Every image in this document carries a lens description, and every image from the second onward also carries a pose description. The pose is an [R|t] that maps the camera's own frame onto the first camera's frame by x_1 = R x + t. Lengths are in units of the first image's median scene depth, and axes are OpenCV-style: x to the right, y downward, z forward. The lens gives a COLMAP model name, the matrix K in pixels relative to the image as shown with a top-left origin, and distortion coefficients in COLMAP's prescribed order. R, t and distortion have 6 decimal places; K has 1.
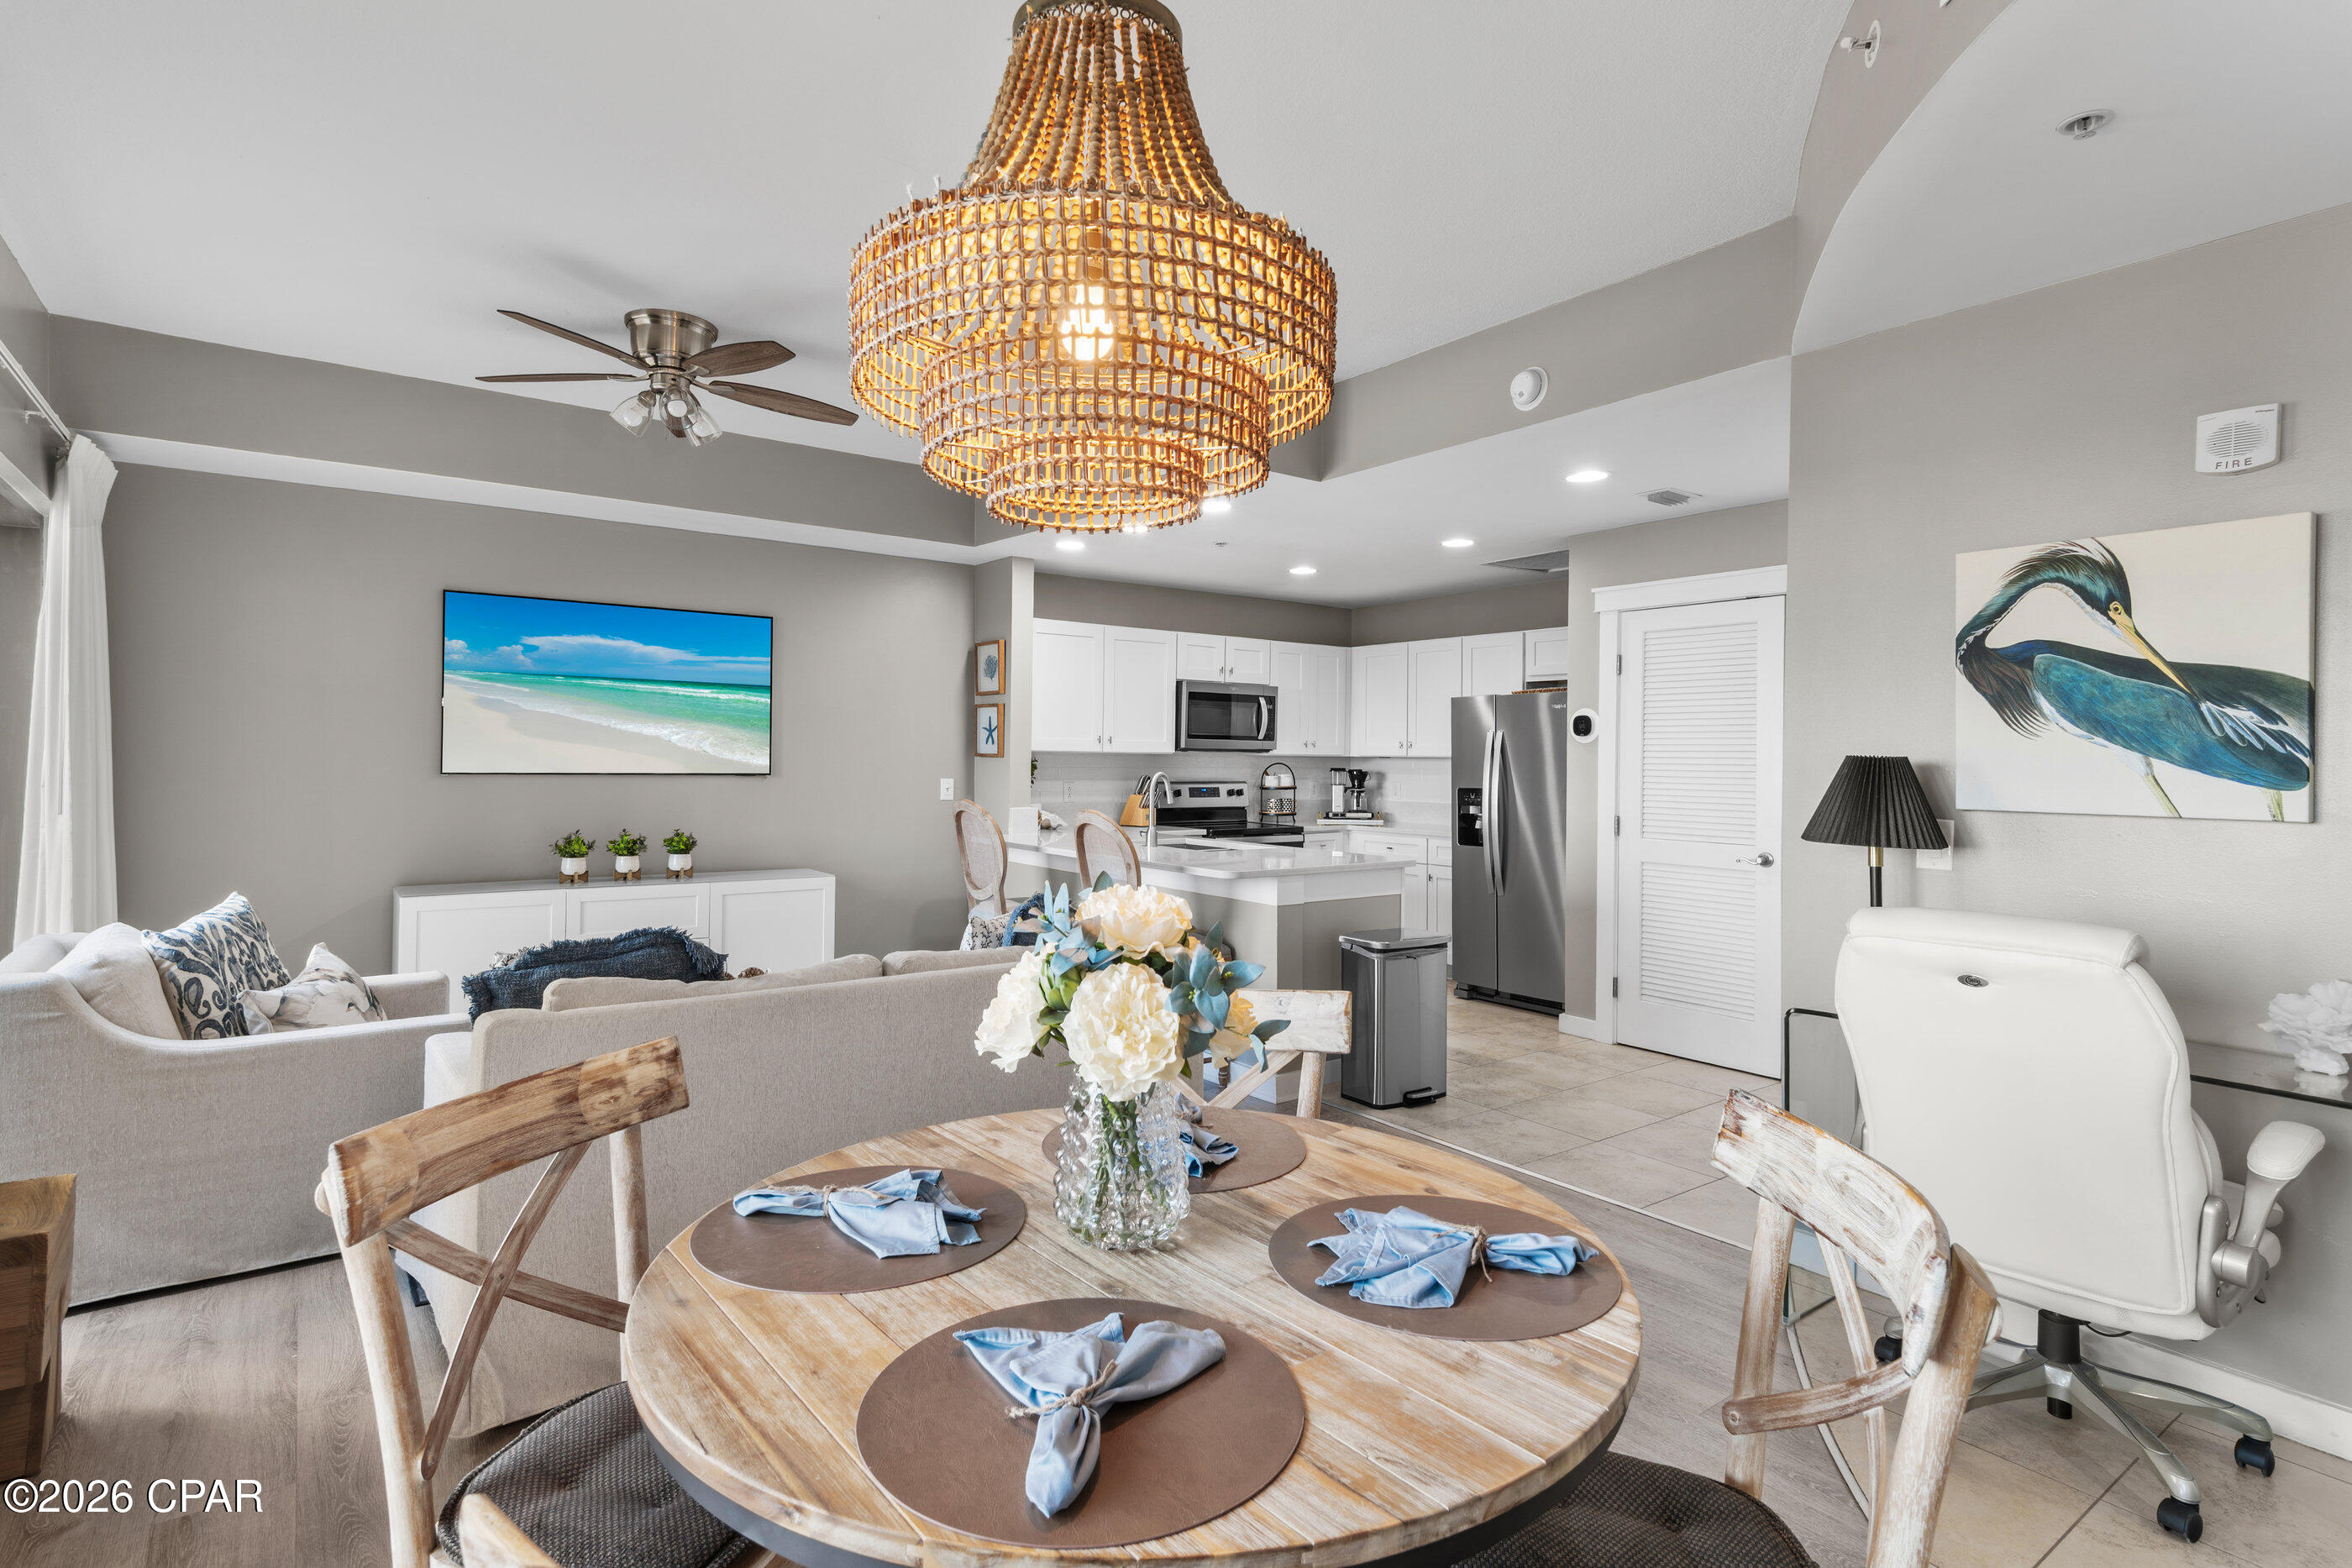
lens RADIAL K [[1170.4, 0, 1164.9], [0, 1170.4, 774.8], [0, 0, 1]] dist [0.003508, 0.000087]
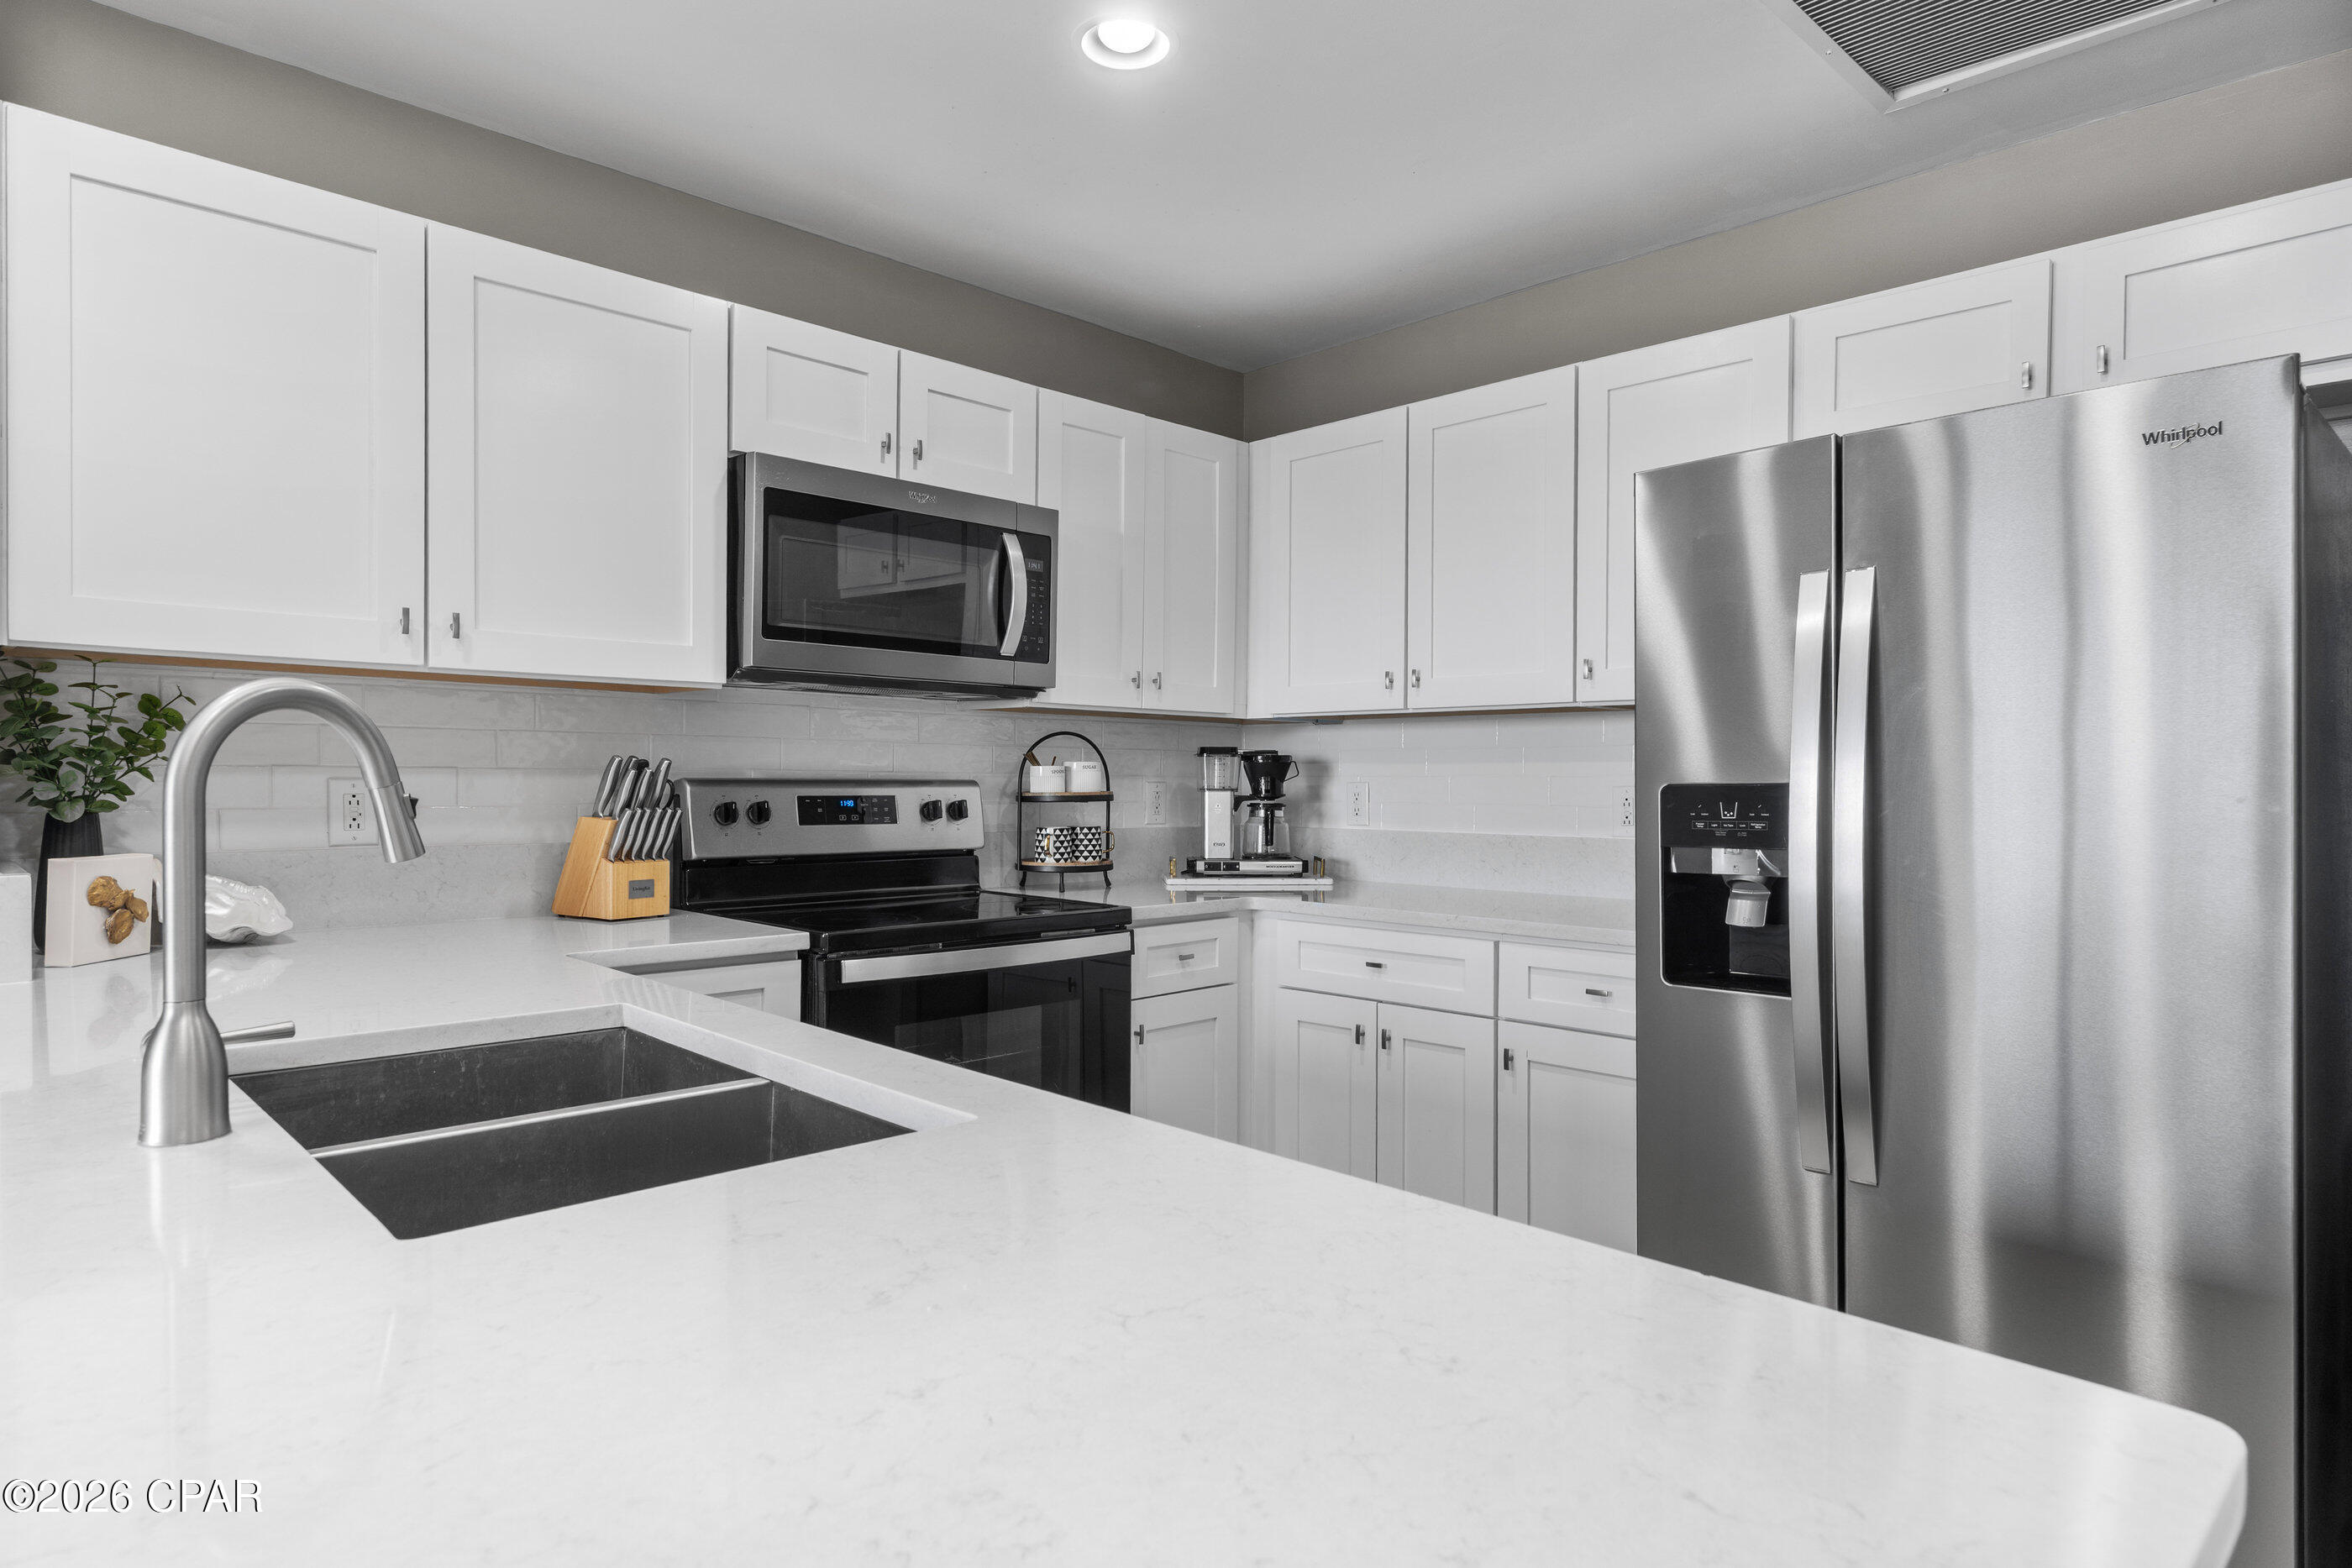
lens RADIAL K [[1351.7, 0, 1175.0], [0, 1351.7, 788.0], [0, 0, 1]] dist [-0.000743, -0.000040]
pose [[0.988468, -0.004374, 0.151368, 0.067425], [0.005234, 0.999972, -0.005286, 0.010726], [-0.151341, 0.006017, 0.988463, 0.576759]]
